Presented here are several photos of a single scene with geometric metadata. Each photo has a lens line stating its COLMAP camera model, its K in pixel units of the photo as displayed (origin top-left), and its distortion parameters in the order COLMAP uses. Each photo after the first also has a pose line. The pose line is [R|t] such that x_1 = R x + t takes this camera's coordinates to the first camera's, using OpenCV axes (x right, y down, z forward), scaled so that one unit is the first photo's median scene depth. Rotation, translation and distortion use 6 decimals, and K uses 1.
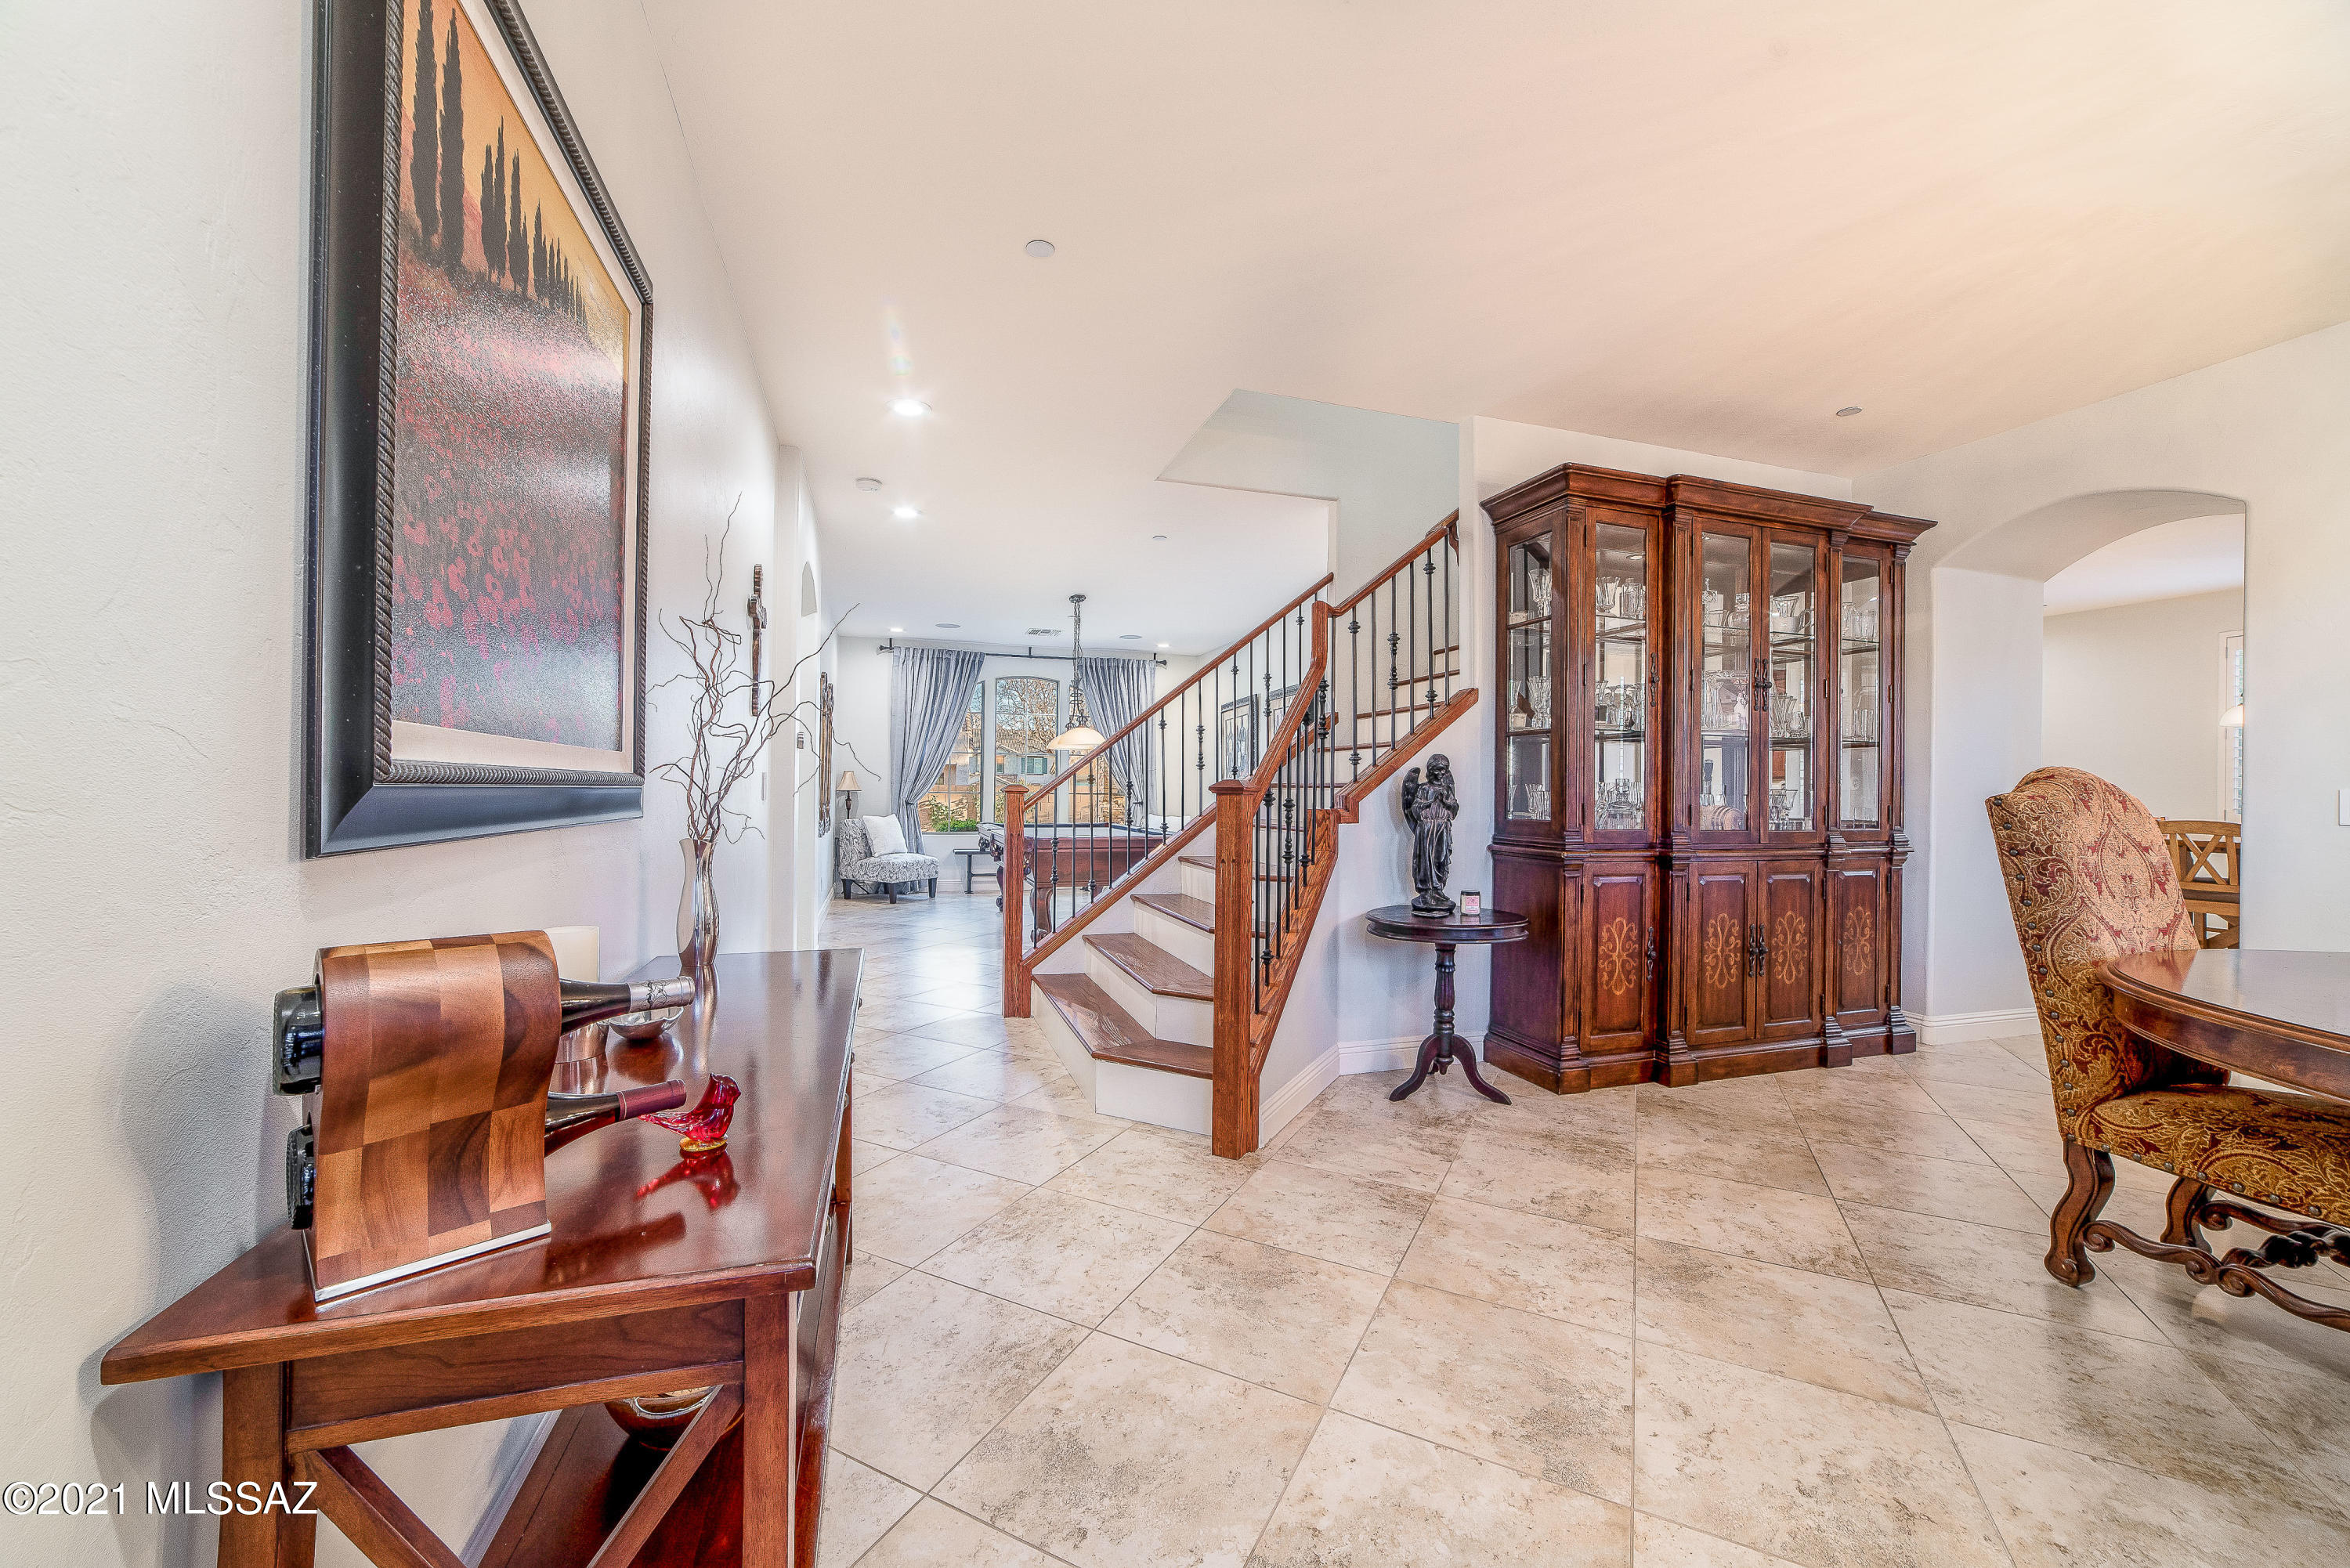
lens RADIAL K [[914.0, 0, 1181.9], [0, 914.0, 788.5], [0, 0, 1]] dist [-0.018855, 0.005450]
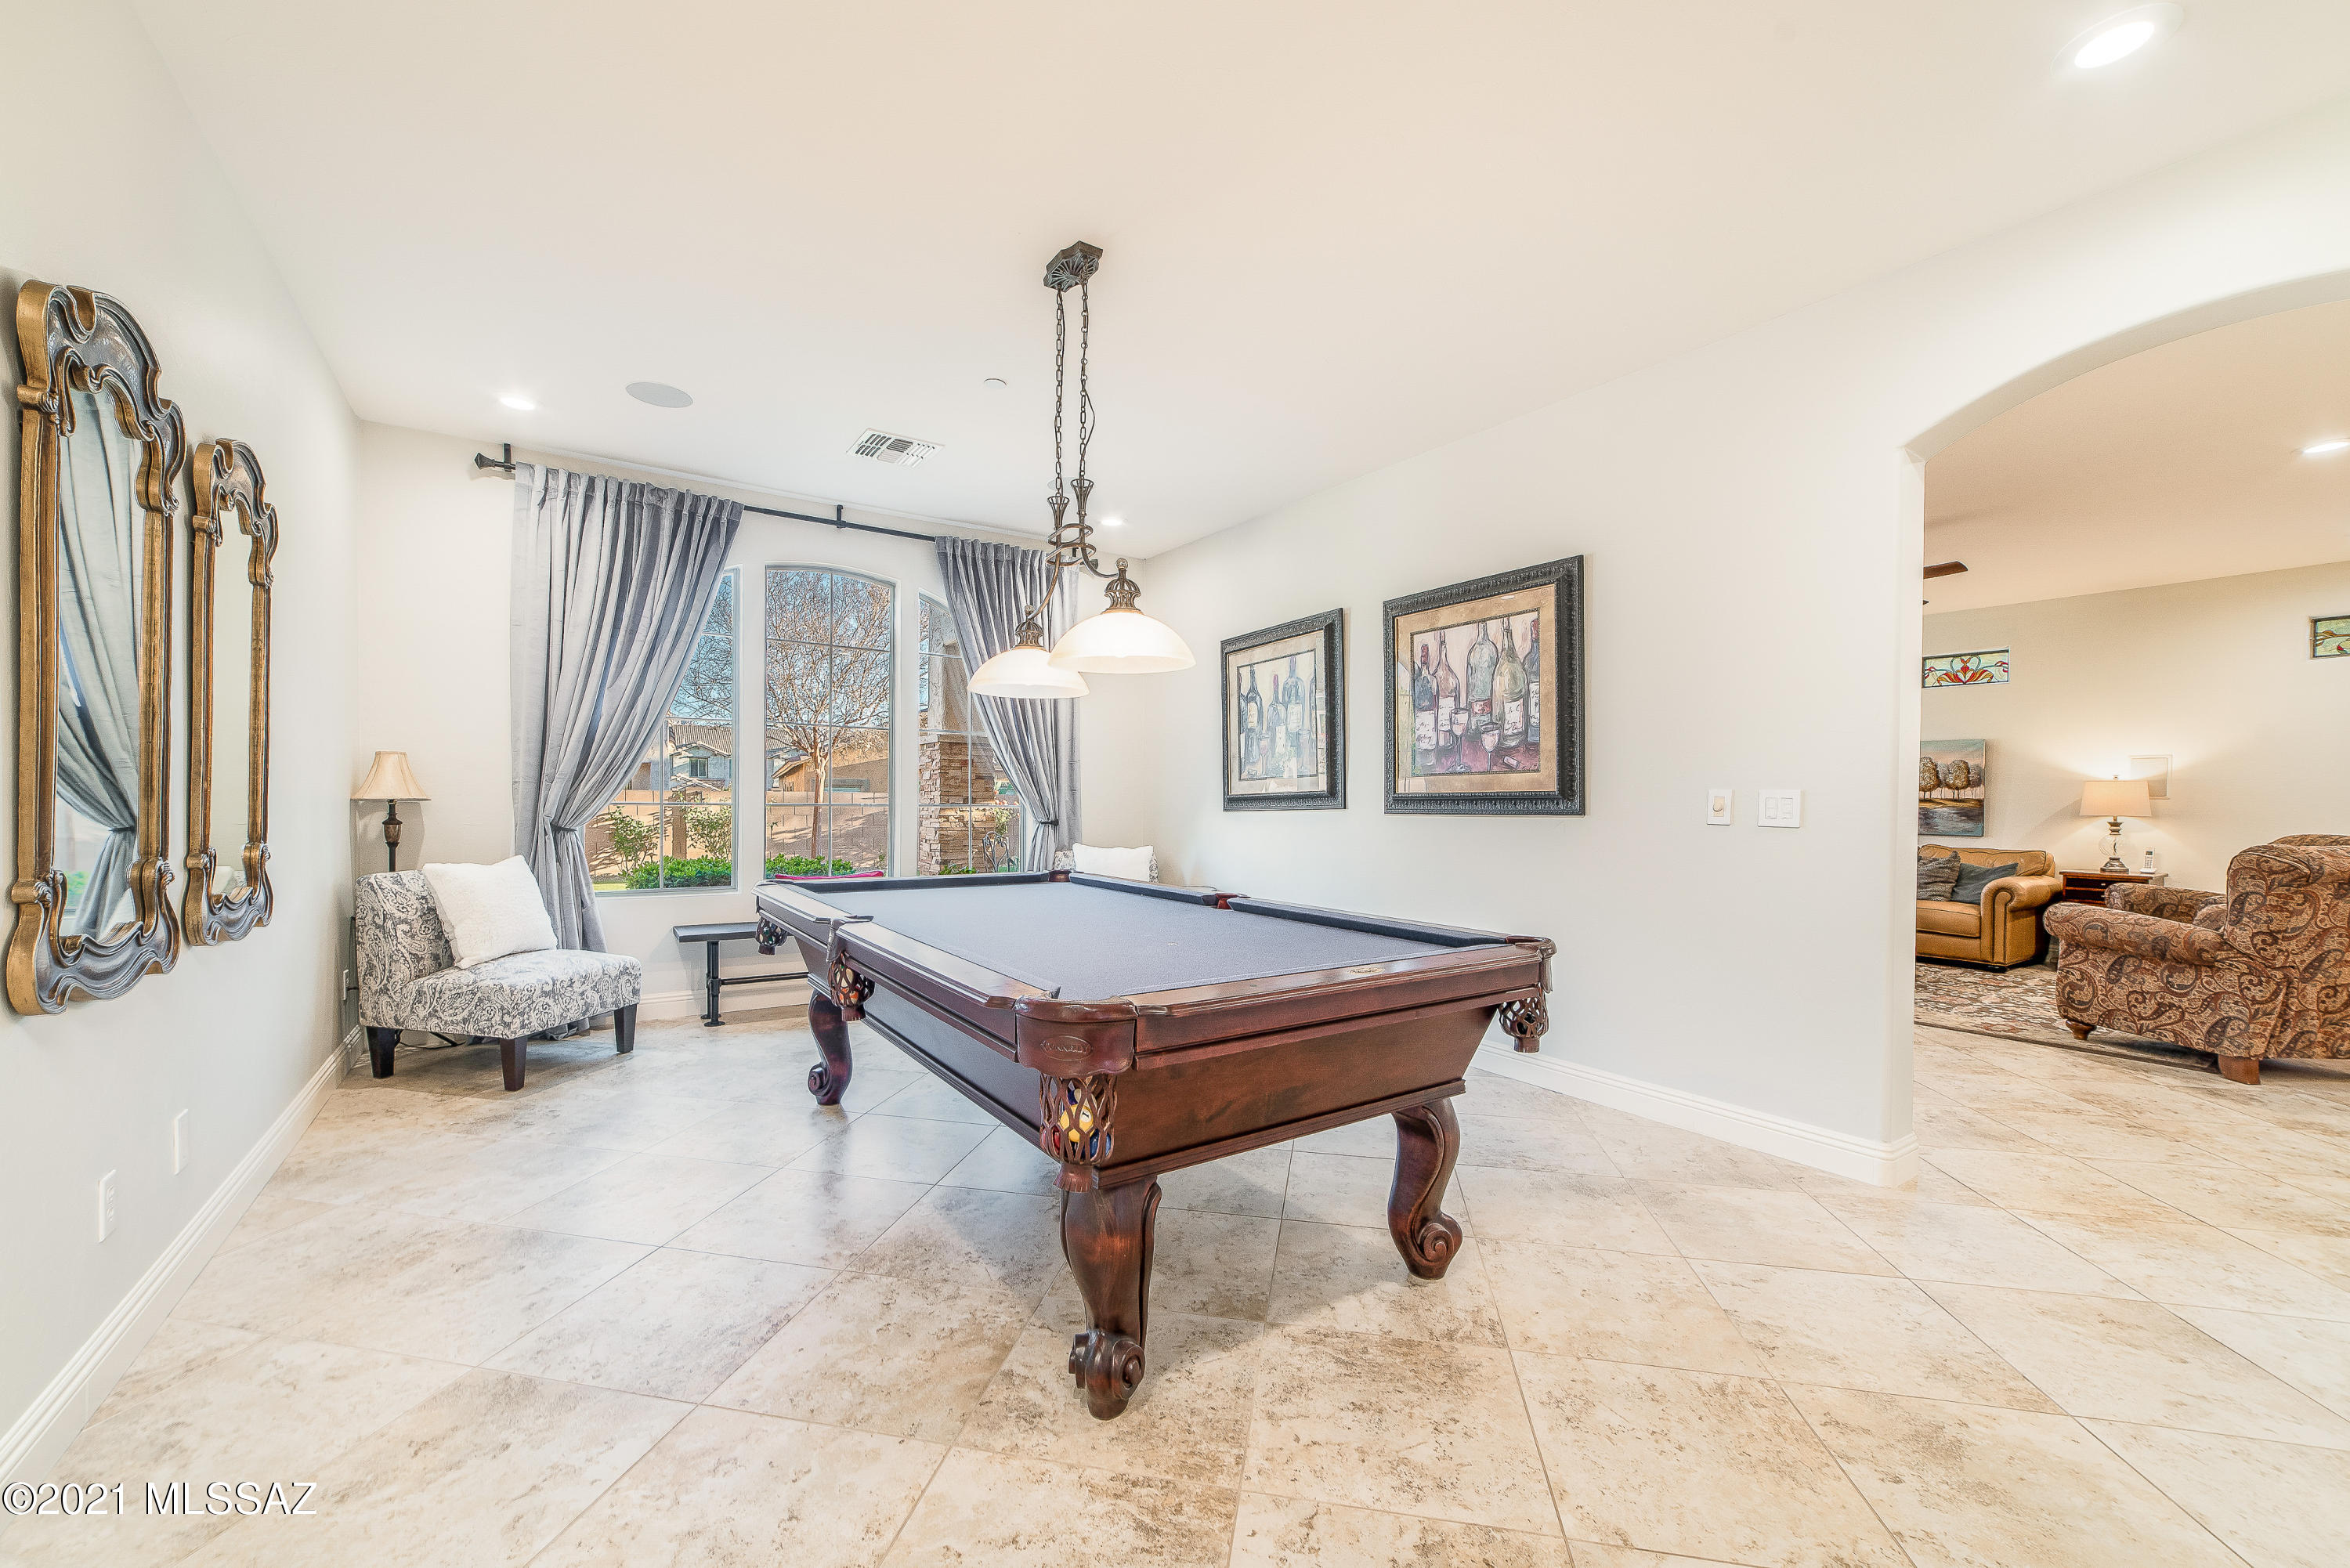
lens RADIAL K [[914.0, 0, 1169.2], [0, 914.0, 809.7], [0, 0, 1]] dist [-0.018855, 0.005450]
pose [[0.961391, -0.006432, 0.275112, -0.144612], [0.000846, 0.999791, 0.020418, -0.001384], [-0.275186, -0.019397, 0.961195, 0.523905]]
